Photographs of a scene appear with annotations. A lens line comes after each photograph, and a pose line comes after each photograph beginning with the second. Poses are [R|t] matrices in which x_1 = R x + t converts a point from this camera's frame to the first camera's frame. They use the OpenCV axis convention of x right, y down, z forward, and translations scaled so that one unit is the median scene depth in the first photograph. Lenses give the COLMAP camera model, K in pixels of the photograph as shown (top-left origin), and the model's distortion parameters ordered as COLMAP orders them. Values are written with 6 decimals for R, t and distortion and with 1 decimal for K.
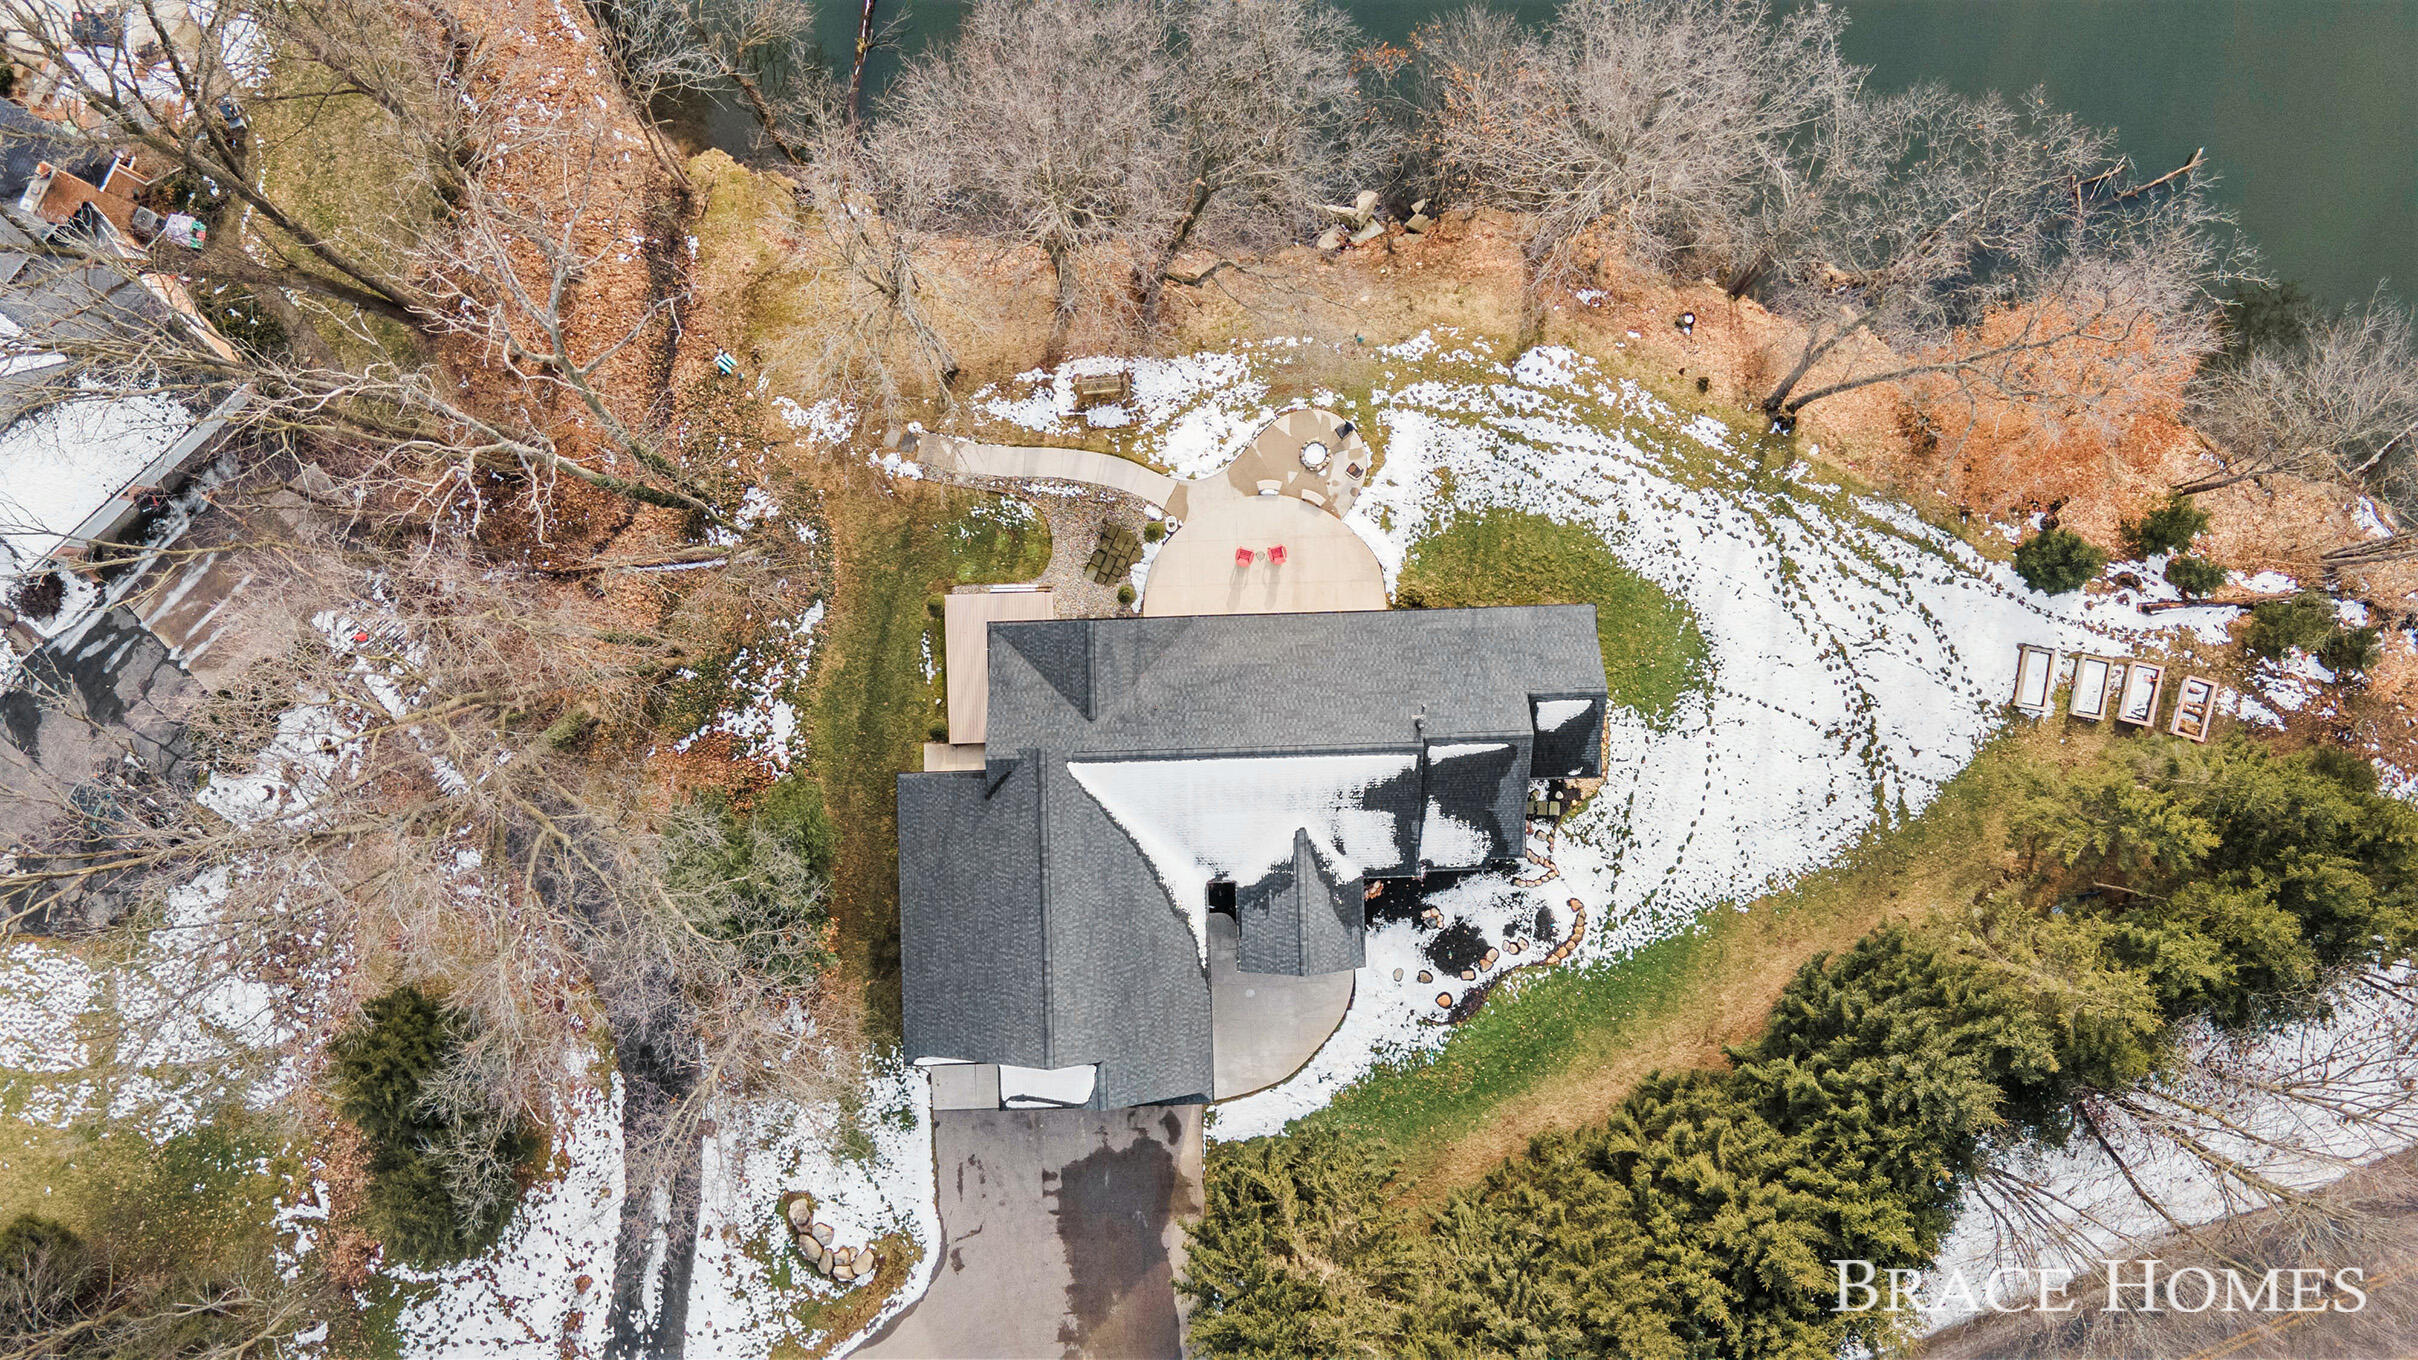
lens RADIAL K [[1773.6, 0, 1198.1], [0, 1773.6, 670.5], [0, 0, 1]] dist [0.008274, 0.056648]
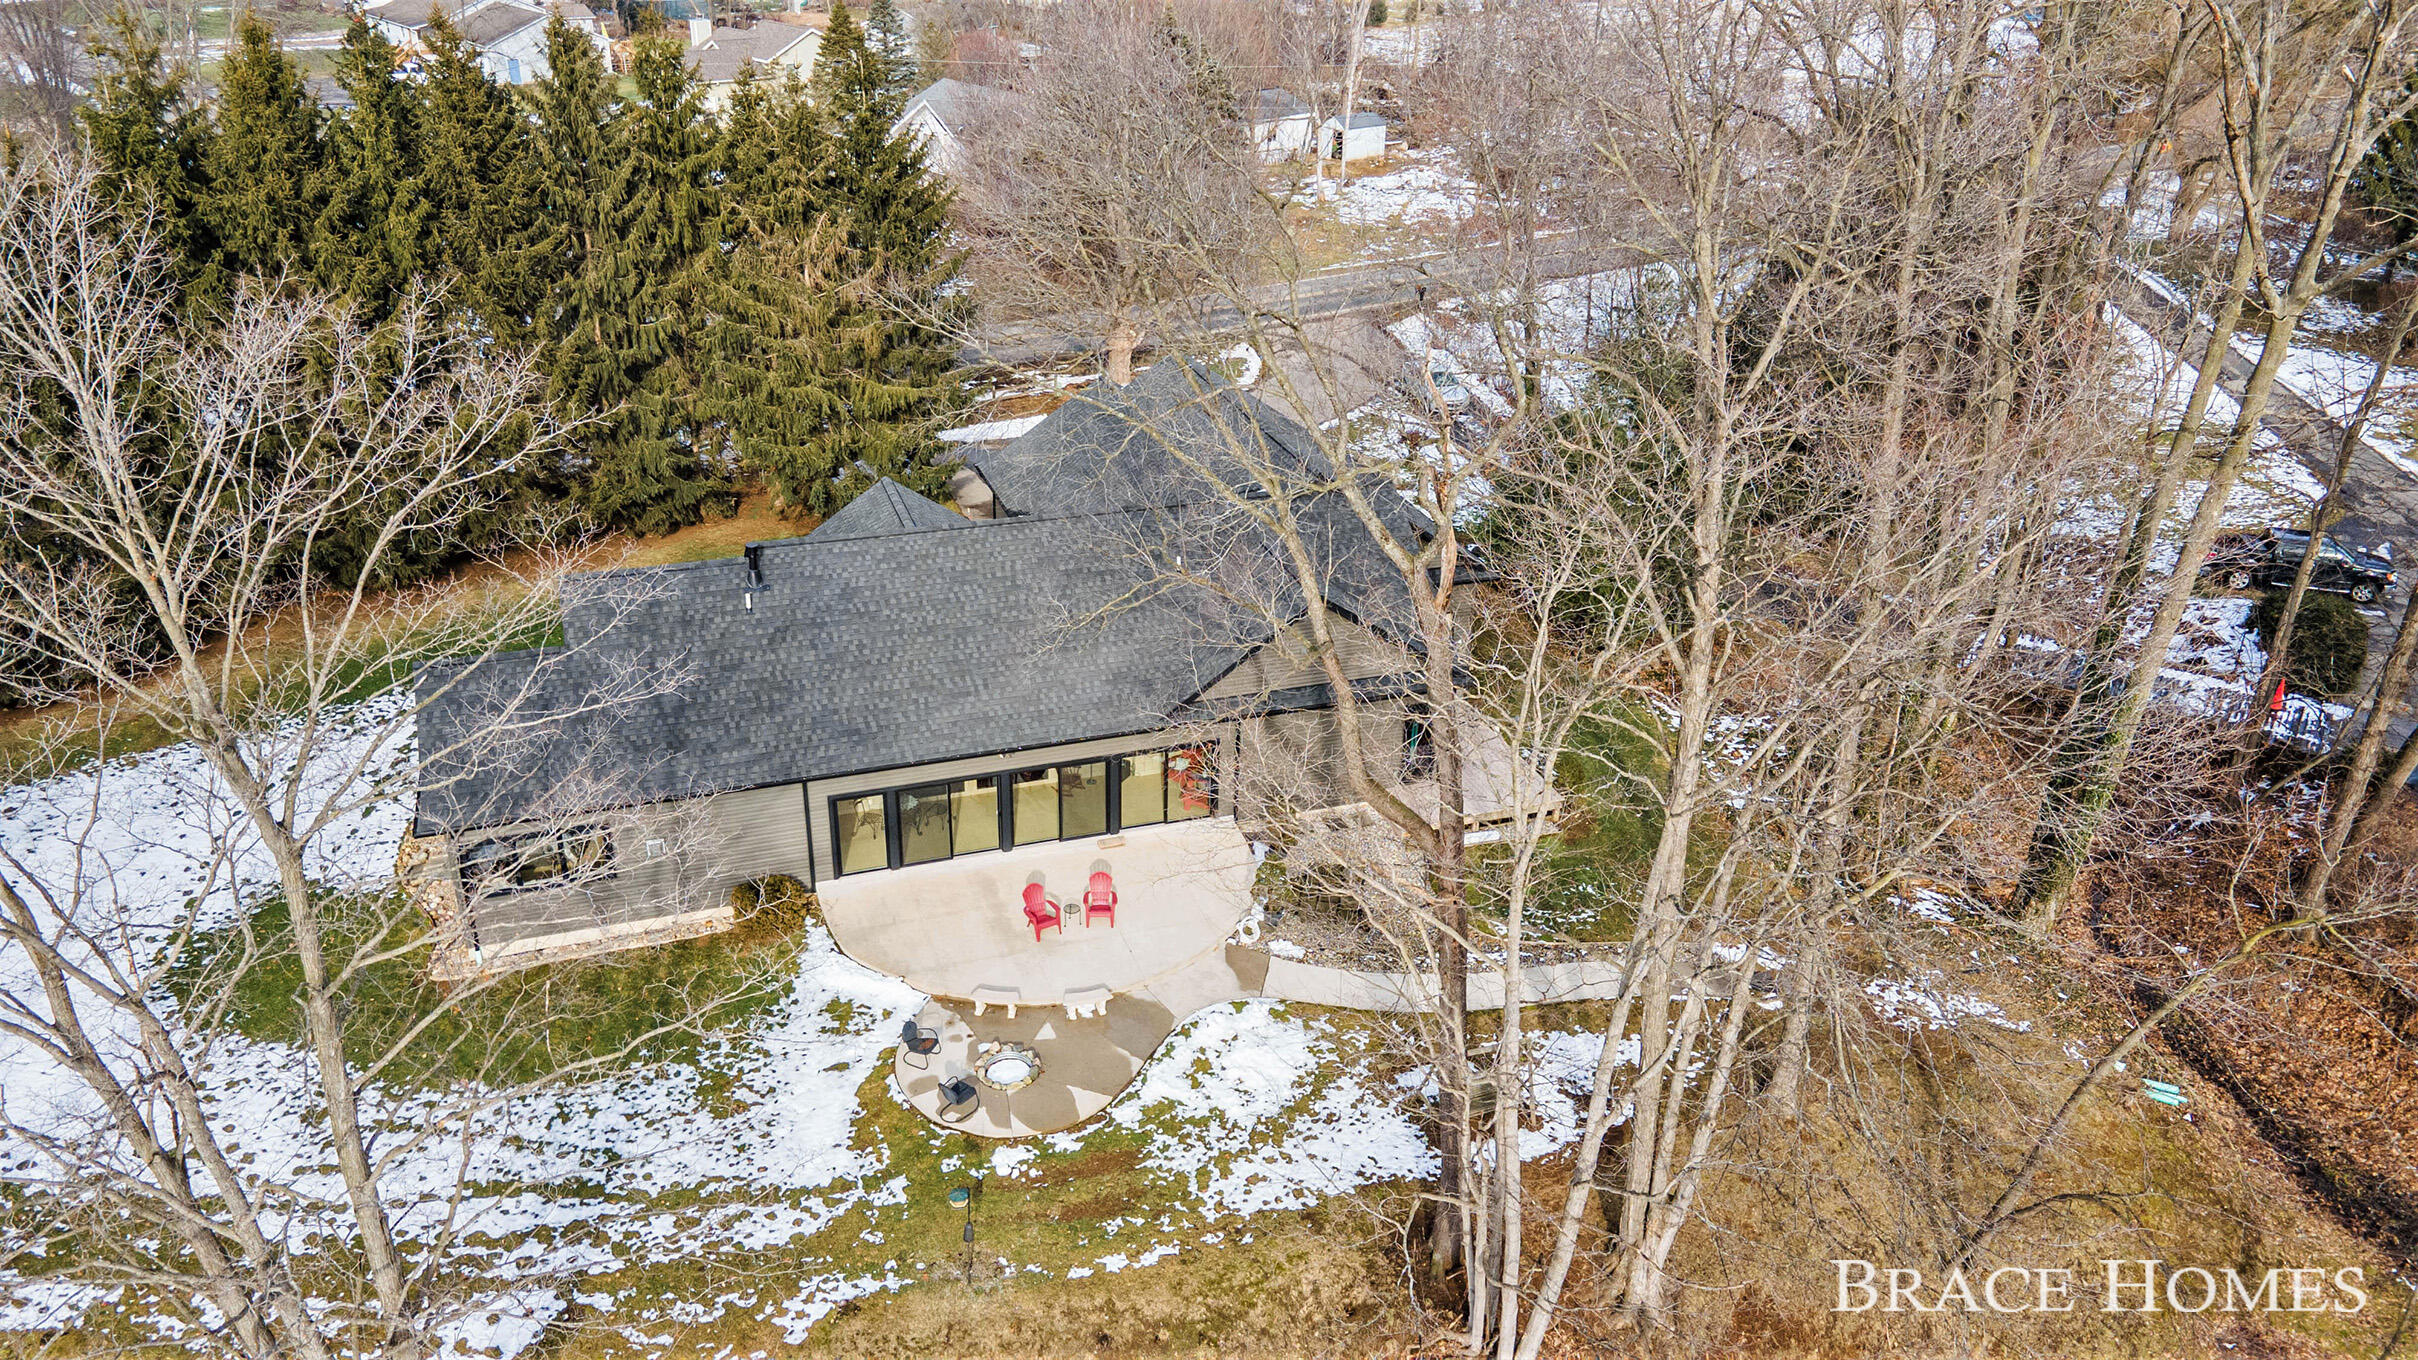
lens RADIAL K [[1773.6, 0, 1209.0], [0, 1773.6, 680.0], [0, 0, 1]] dist [-0.001362, 0.054959]
pose [[-0.954690, 0.114260, -0.274793, 0.133341], [-0.296961, -0.426324, 0.854437, -0.500193], [-0.019523, 0.897325, 0.440939, 0.693840]]
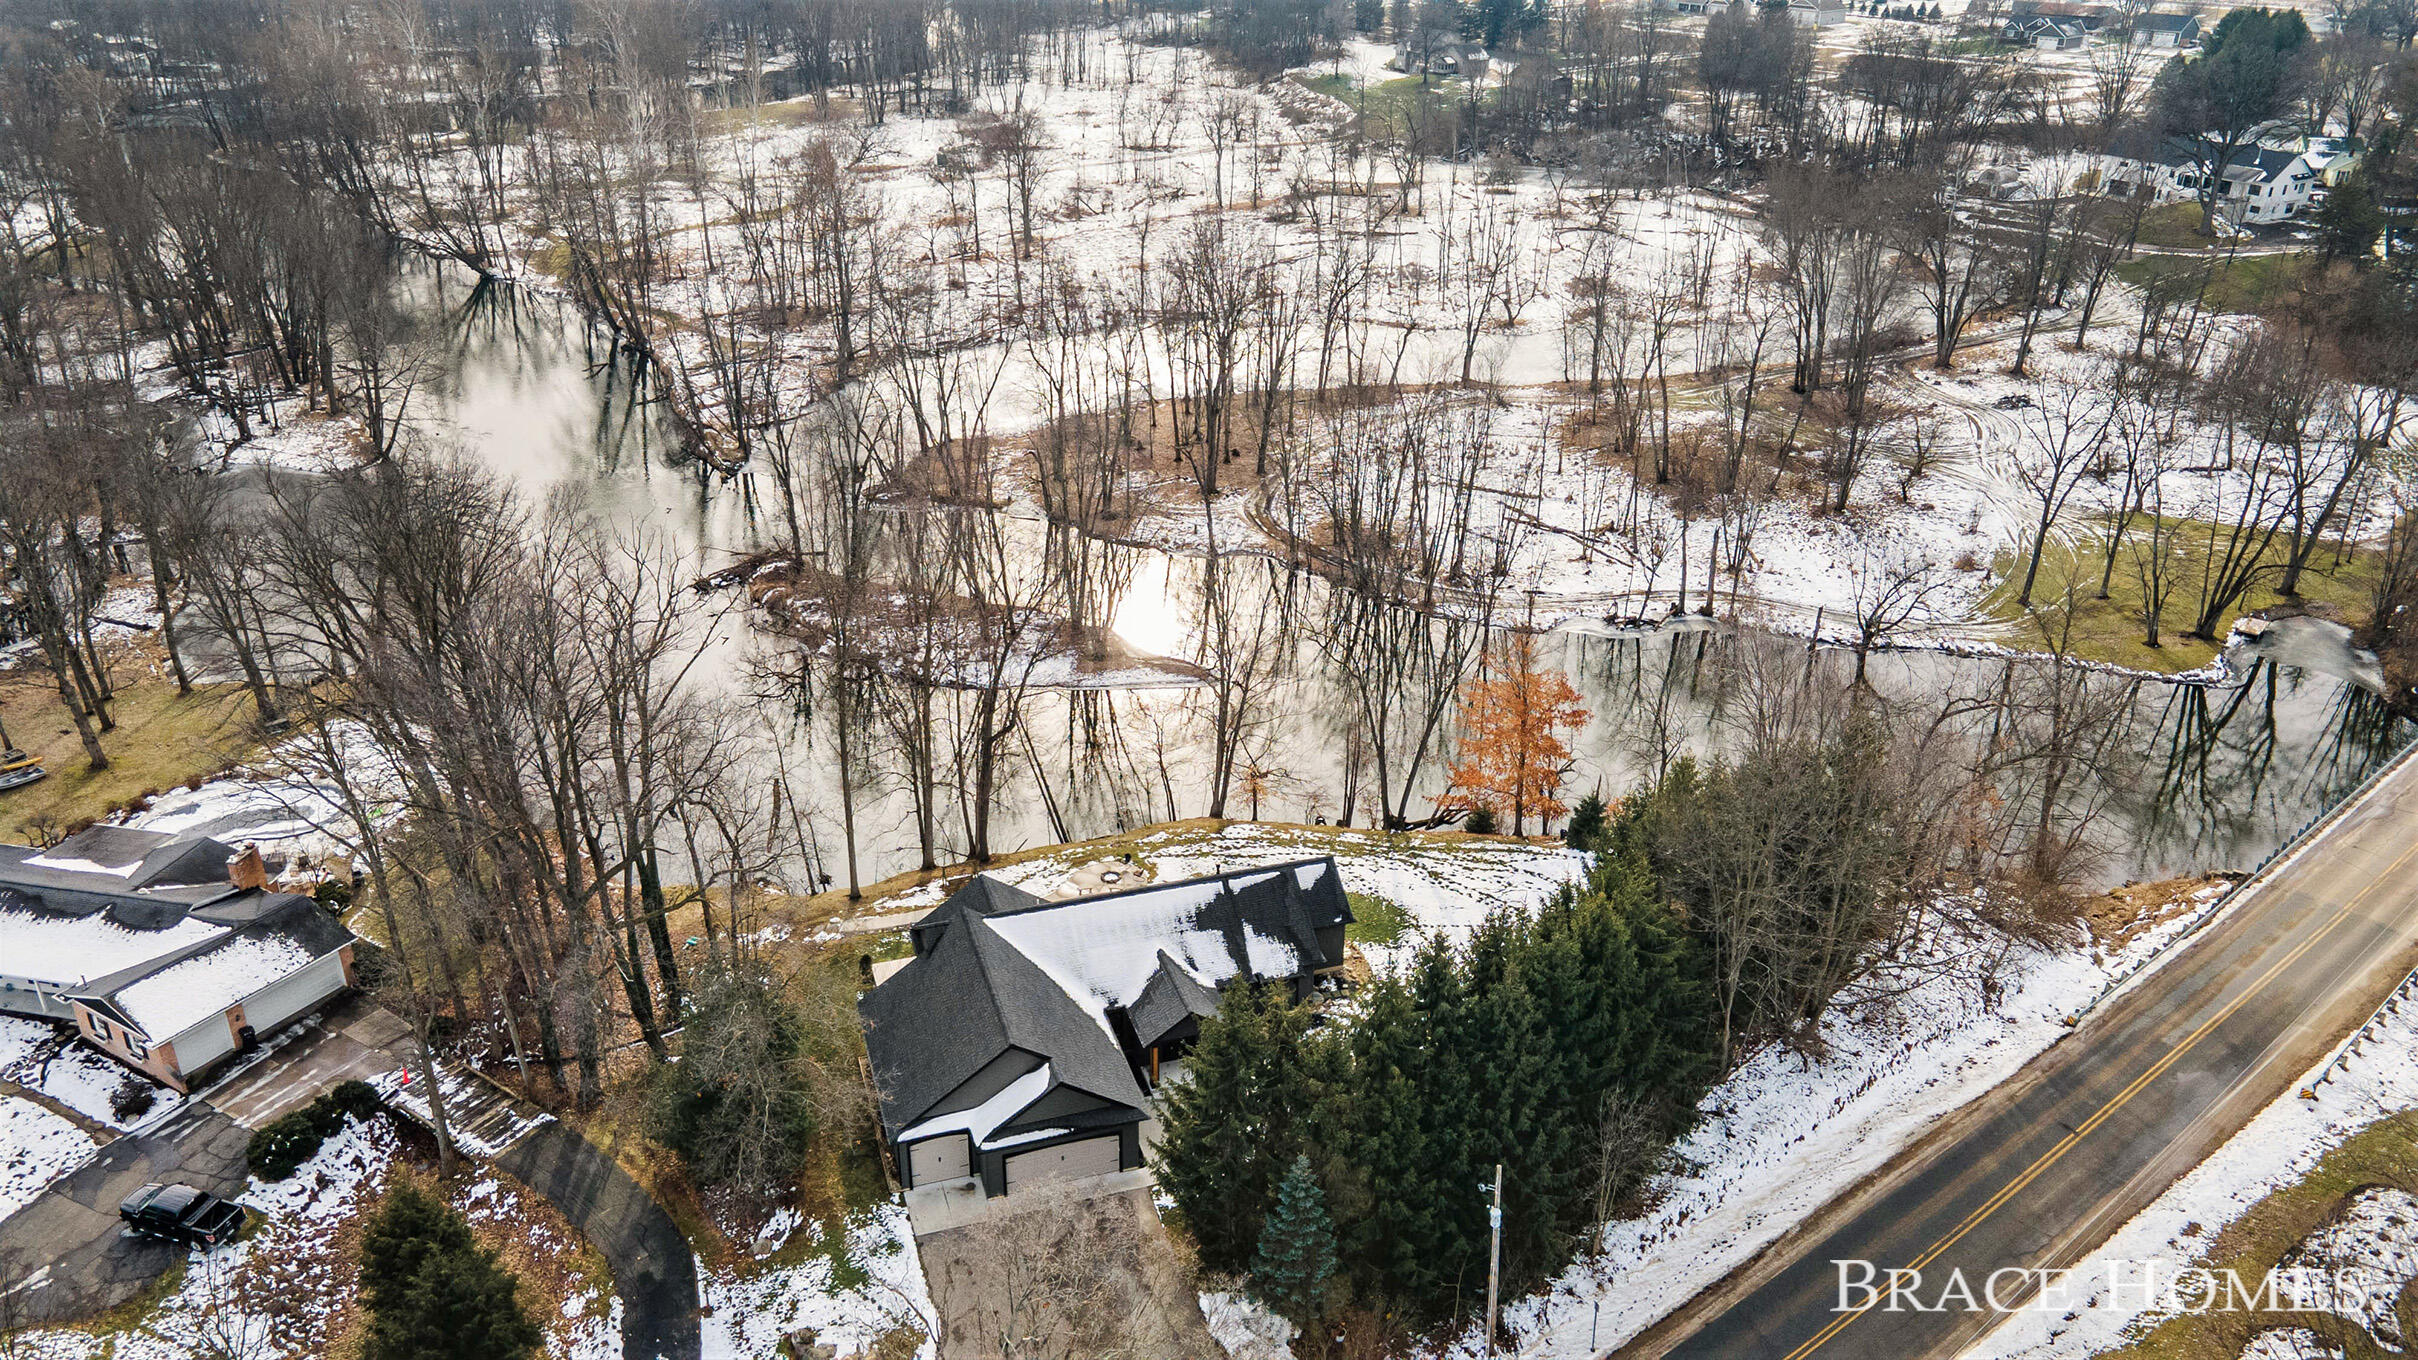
lens RADIAL K [[1773.6, 0, 1198.1], [0, 1773.6, 670.5], [0, 0, 1]] dist [0.008274, 0.056648]
pose [[0.960851, -0.119732, 0.249858, -0.214426], [0.277012, 0.432573, -0.857989, 1.098213], [-0.005353, 0.893613, 0.448805, 0.176786]]
